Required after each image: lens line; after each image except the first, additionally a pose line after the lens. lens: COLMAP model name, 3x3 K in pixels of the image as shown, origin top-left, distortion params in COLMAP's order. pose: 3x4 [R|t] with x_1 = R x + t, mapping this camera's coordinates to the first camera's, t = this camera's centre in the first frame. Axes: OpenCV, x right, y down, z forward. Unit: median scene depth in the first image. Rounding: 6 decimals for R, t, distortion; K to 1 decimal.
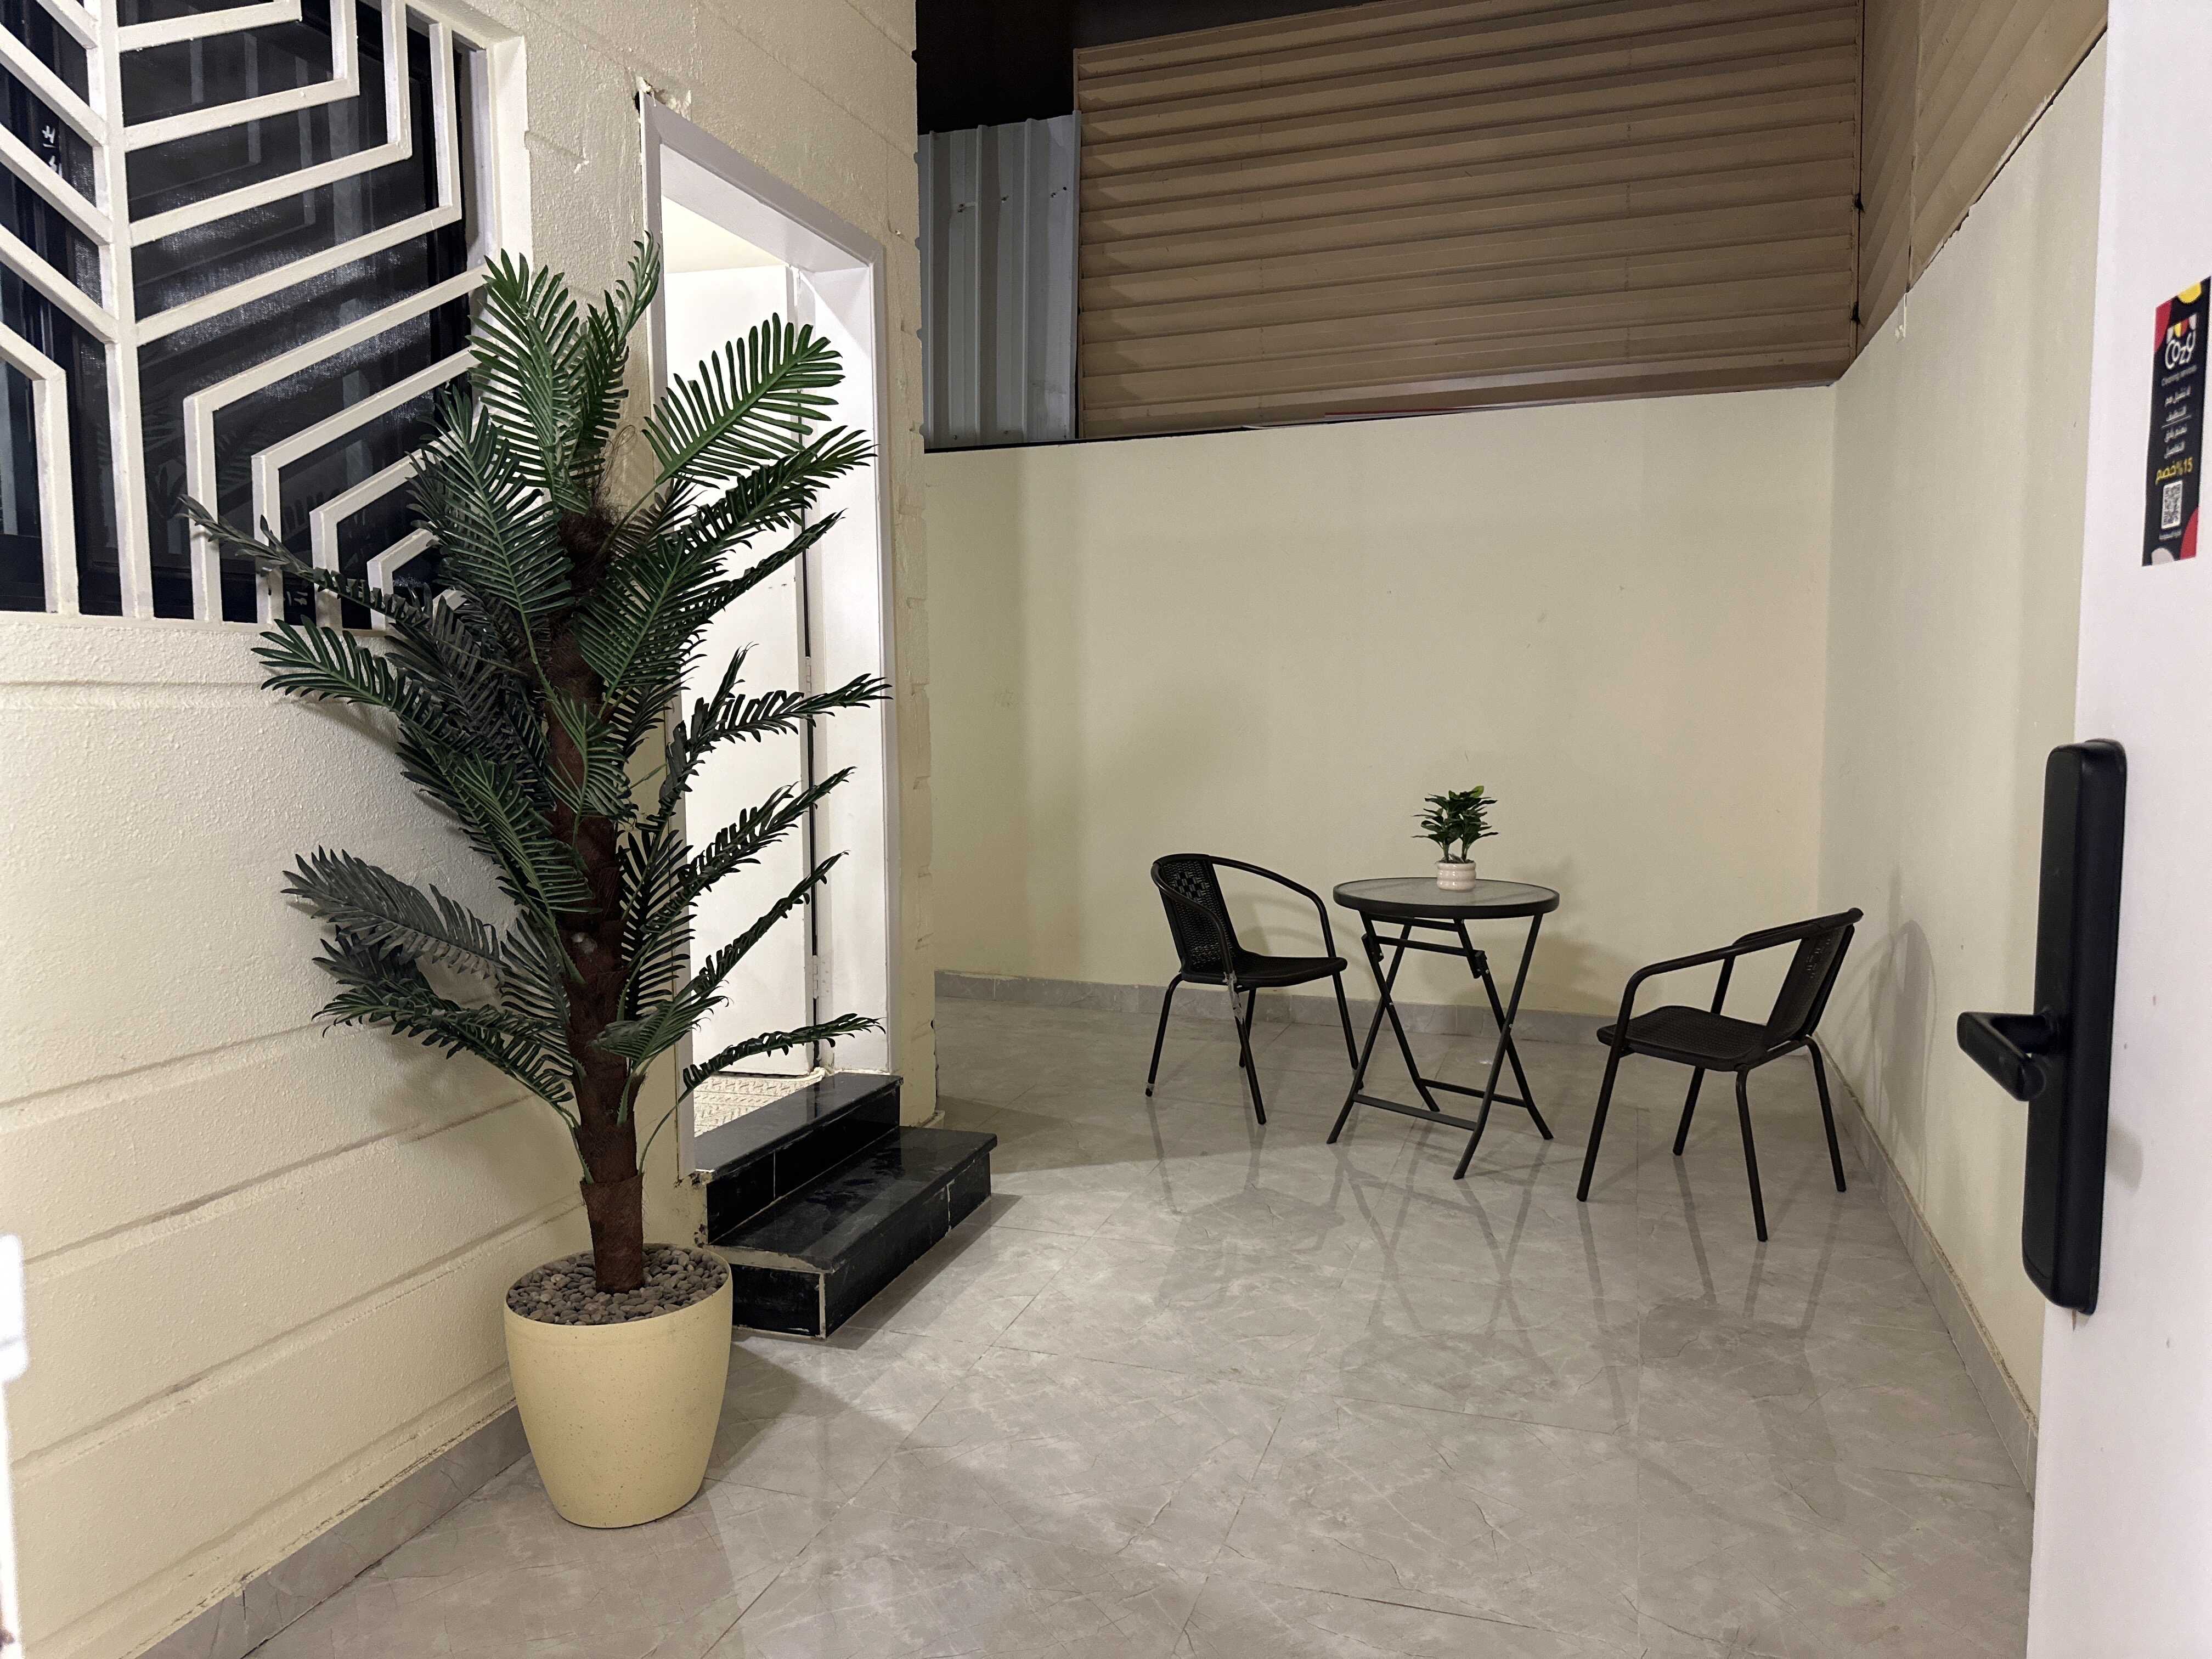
lens RADIAL K [[1519.0, 0, 1106.0], [0, 1519.0, 829.5], [0, 0, 1]] dist [0.001772, -0.062832]
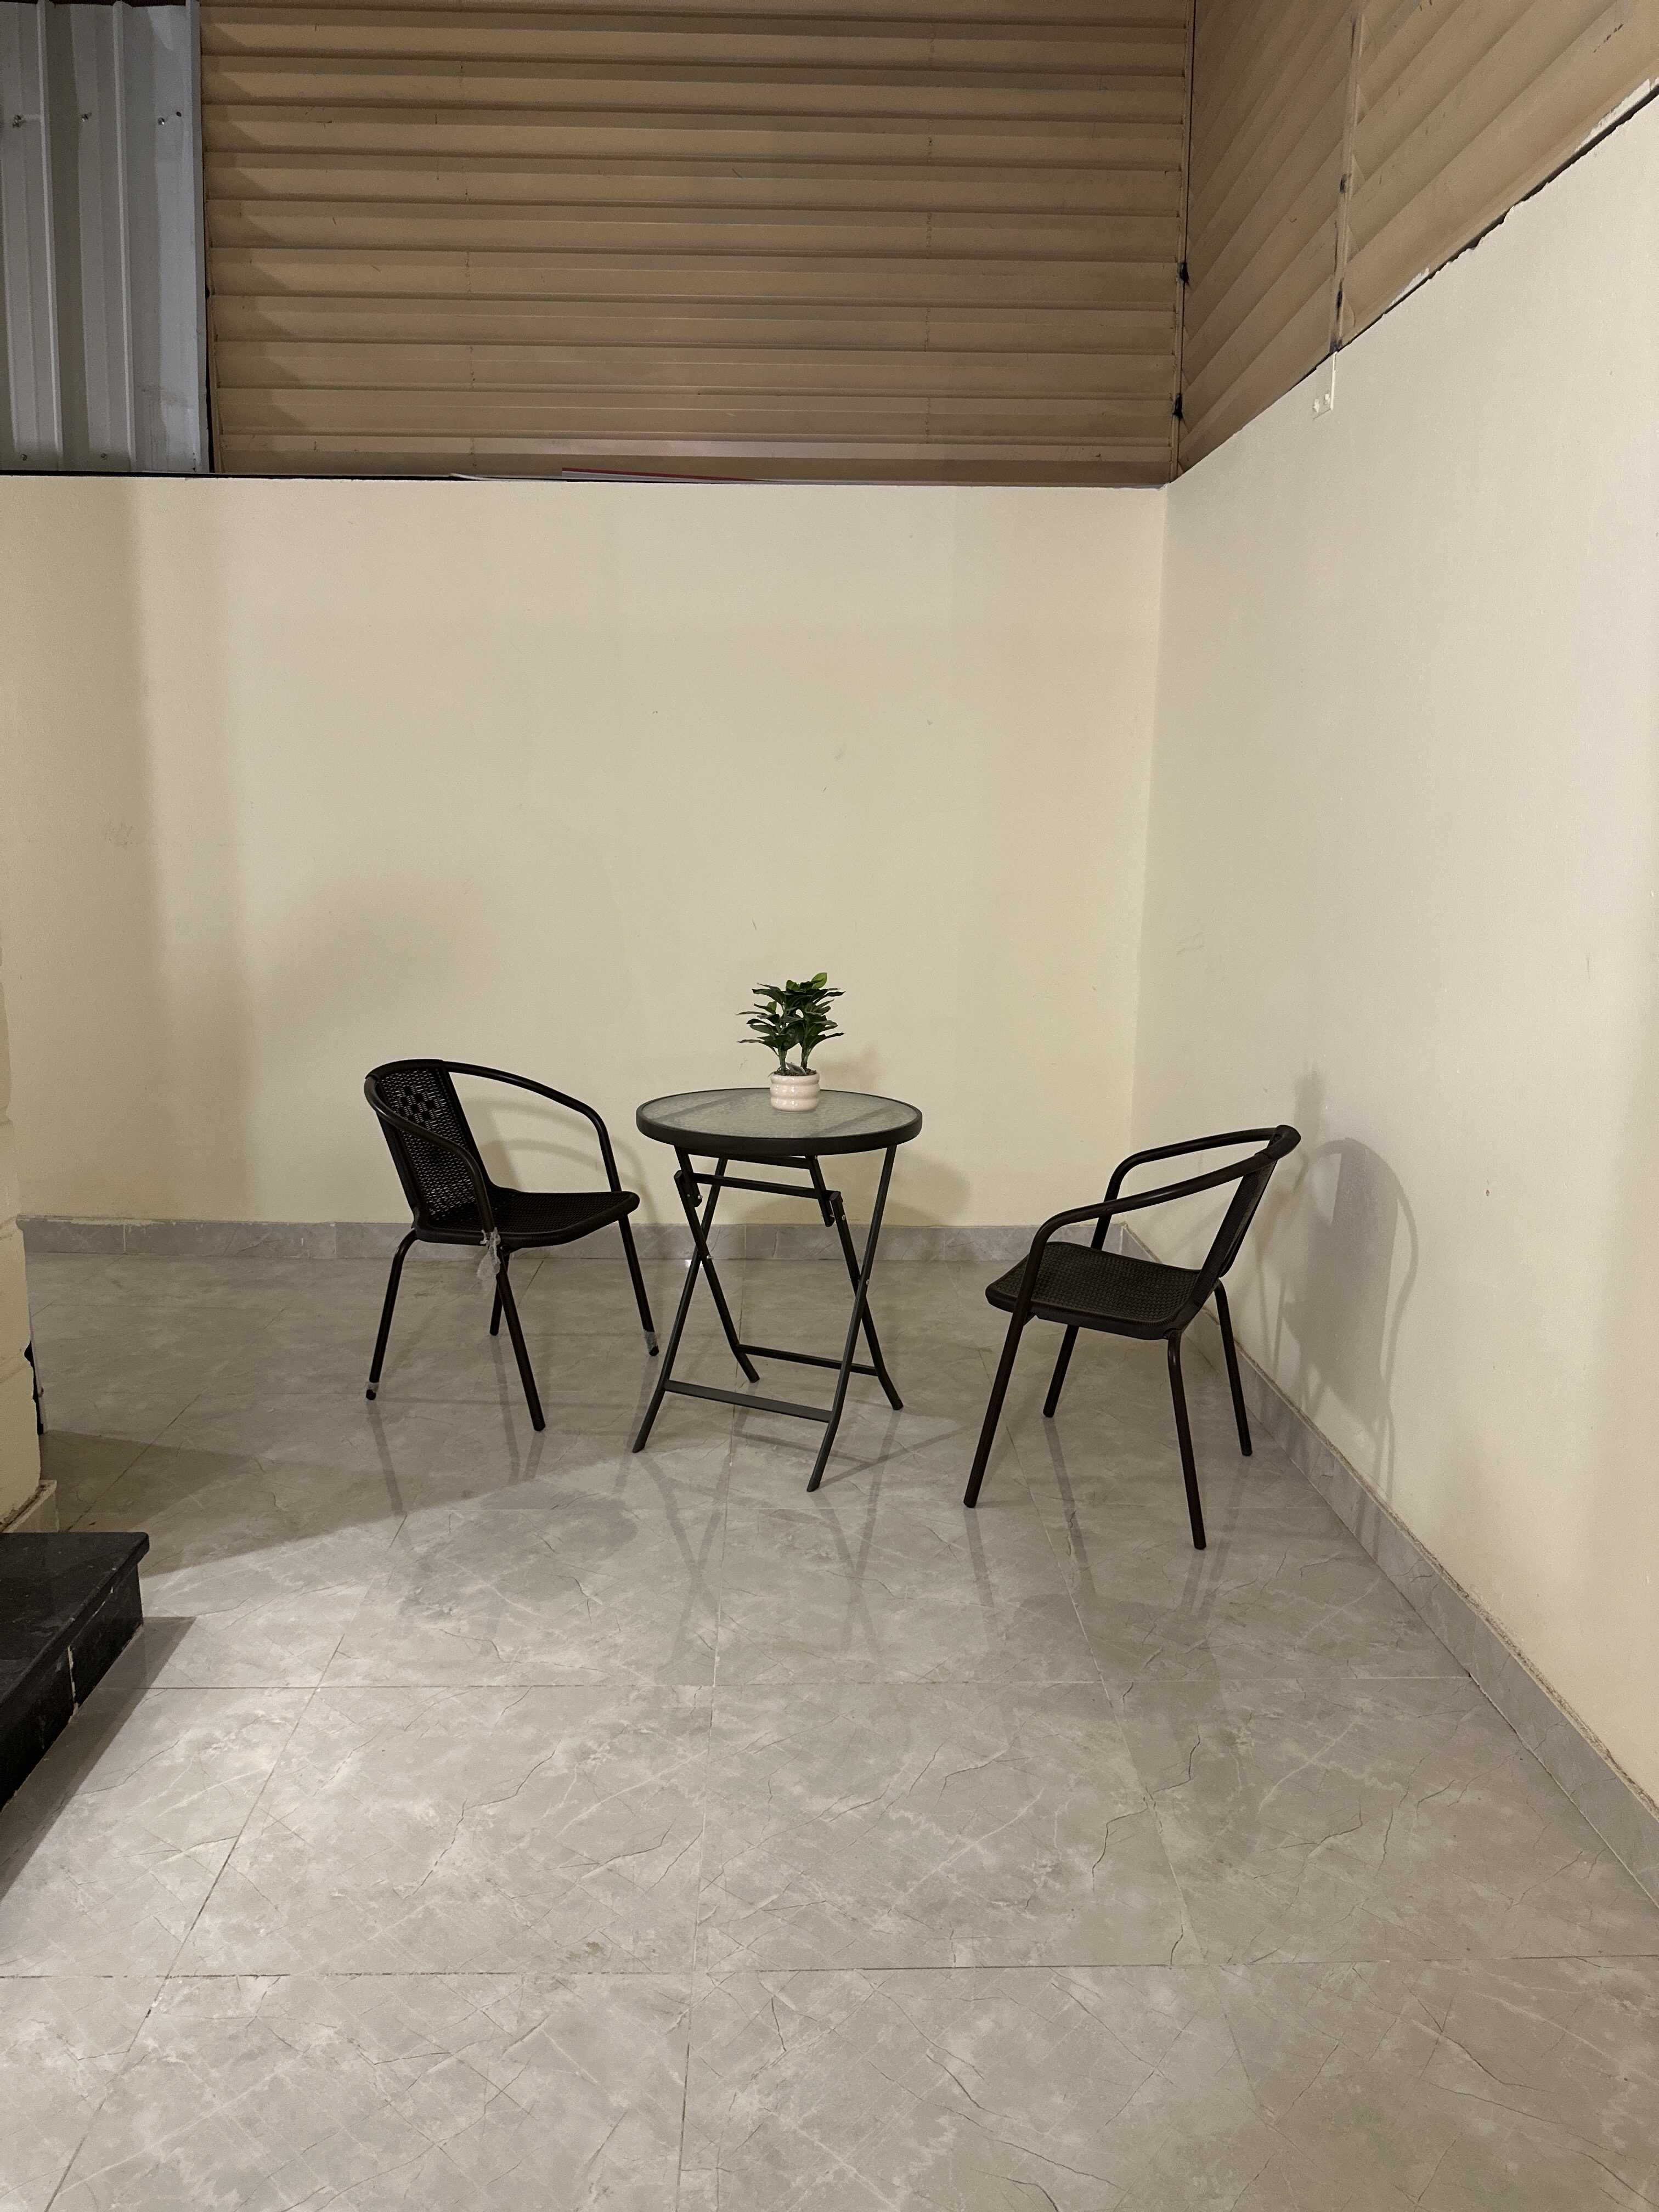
lens RADIAL K [[1522.6, 0, 830.2], [0, 1522.6, 1075.2], [0, 0, 1]] dist [0.026147, -0.031593]
pose [[0.931570, -0.036819, 0.361692, -0.028169], [0.009050, 0.996899, 0.078172, -0.036587], [-0.363448, -0.069550, 0.929015, 0.285031]]
